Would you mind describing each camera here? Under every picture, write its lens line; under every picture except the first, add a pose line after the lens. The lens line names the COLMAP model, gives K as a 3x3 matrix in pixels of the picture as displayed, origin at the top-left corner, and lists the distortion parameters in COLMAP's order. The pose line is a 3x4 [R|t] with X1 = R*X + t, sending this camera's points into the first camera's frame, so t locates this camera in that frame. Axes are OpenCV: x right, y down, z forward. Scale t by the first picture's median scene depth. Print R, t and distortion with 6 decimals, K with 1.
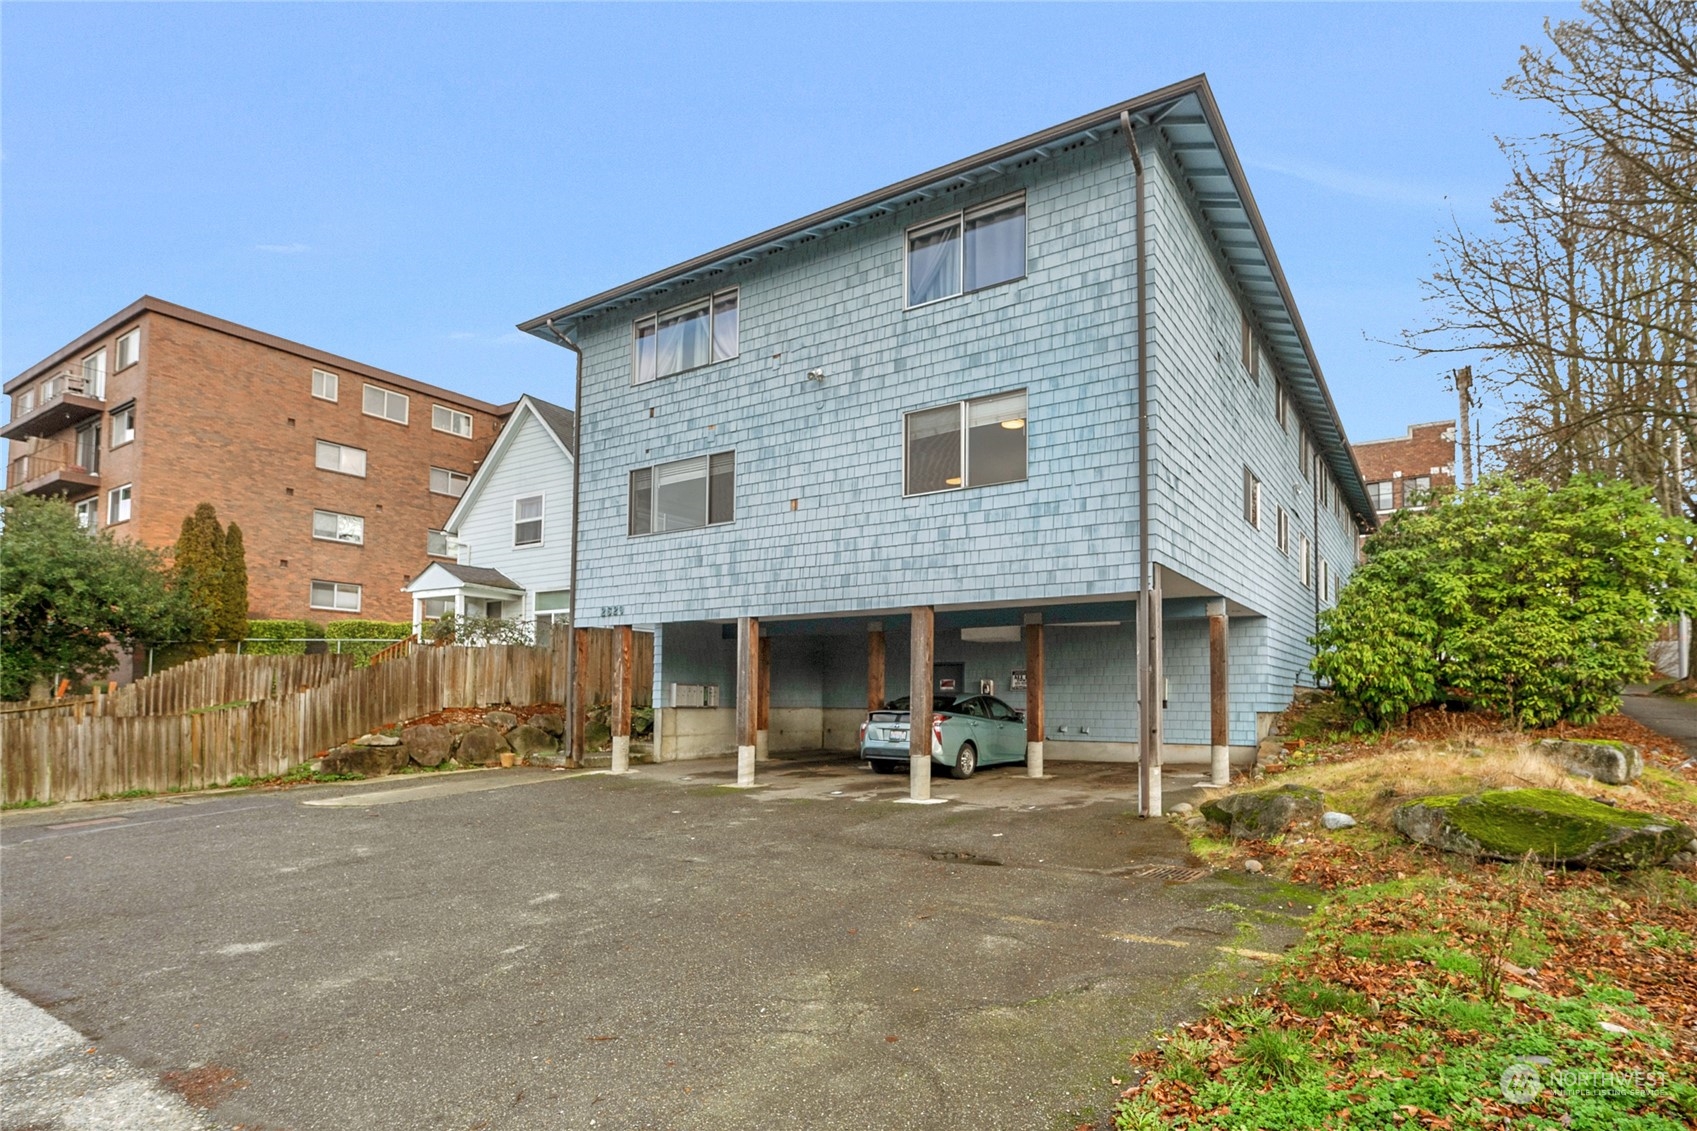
lens RADIAL K [[868.5, 0, 808.9], [0, 868.5, 679.7], [0, 0, 1]] dist [0.003489, 0.001140]
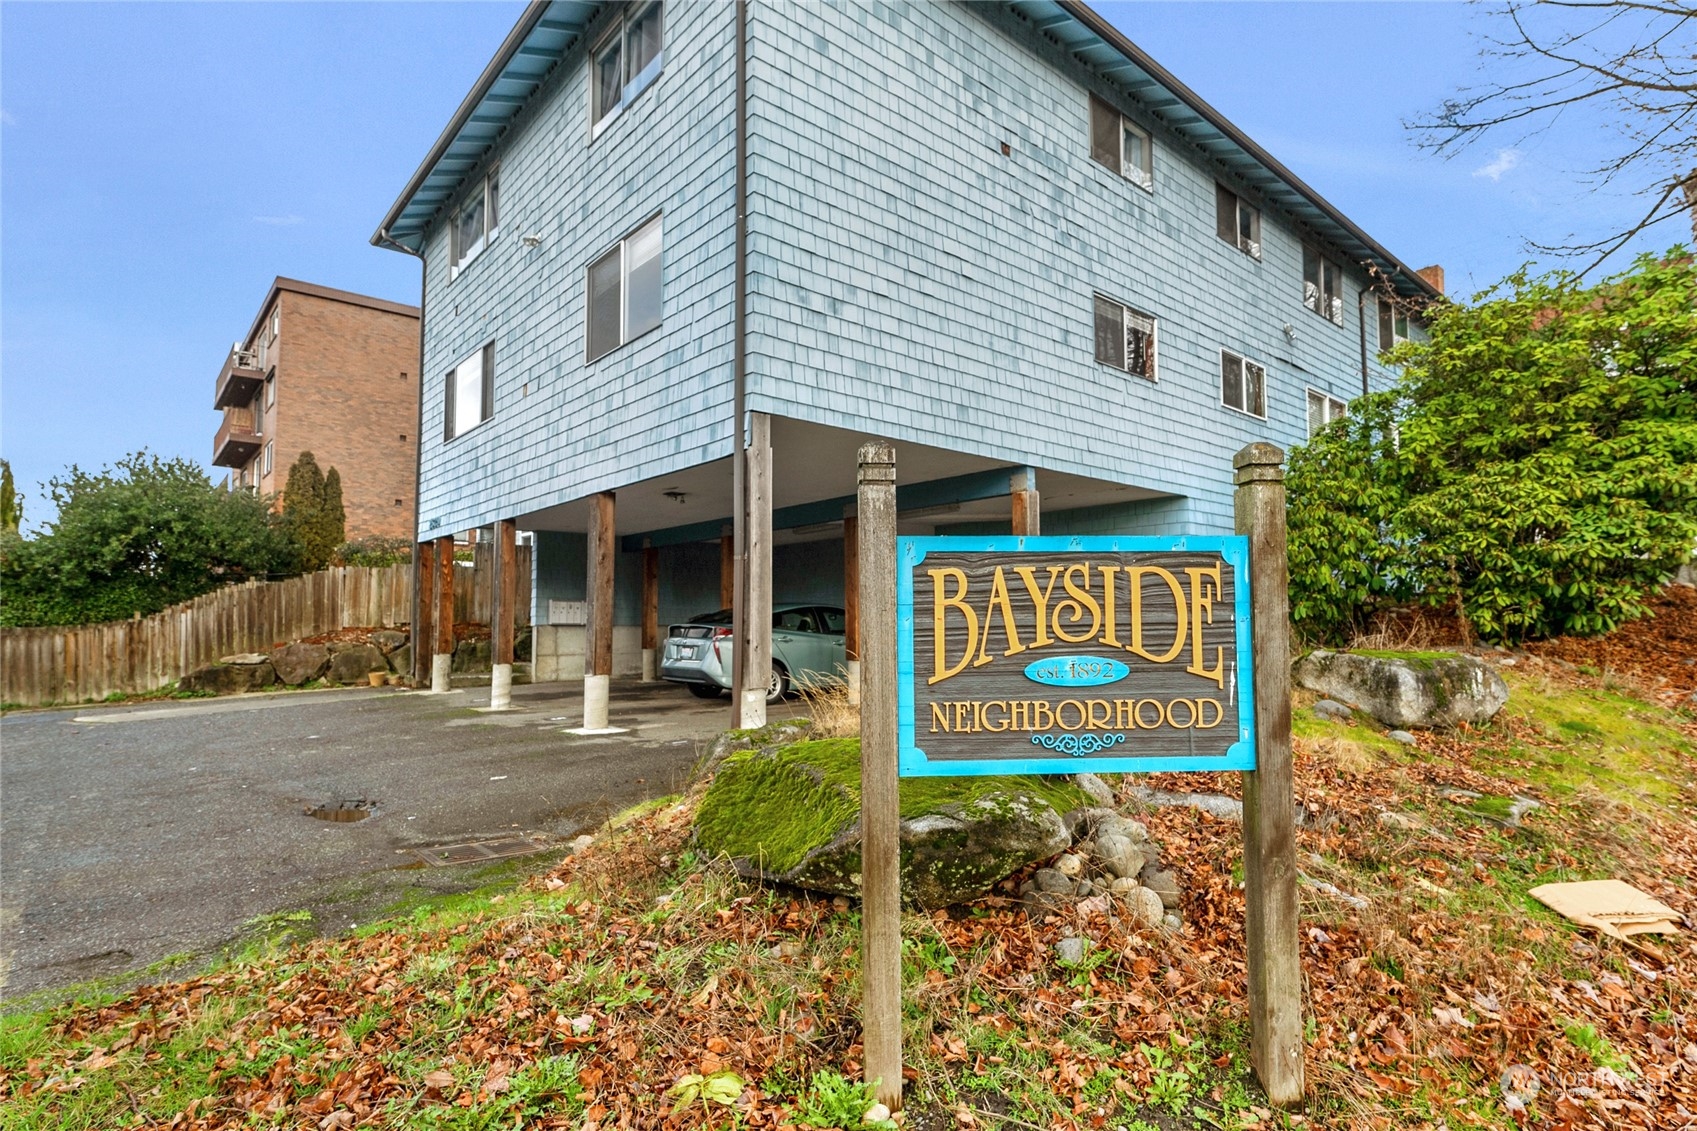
lens RADIAL K [[837.7, 0, 839.8], [0, 837.7, 591.5], [0, 0, 1]] dist [0.003040, 0.000178]
pose [[0.965861, -0.019950, -0.258290, 0.480496], [0.014848, 0.999655, -0.021685, 0.024911], [0.258634, 0.017110, 0.965824, 0.250322]]
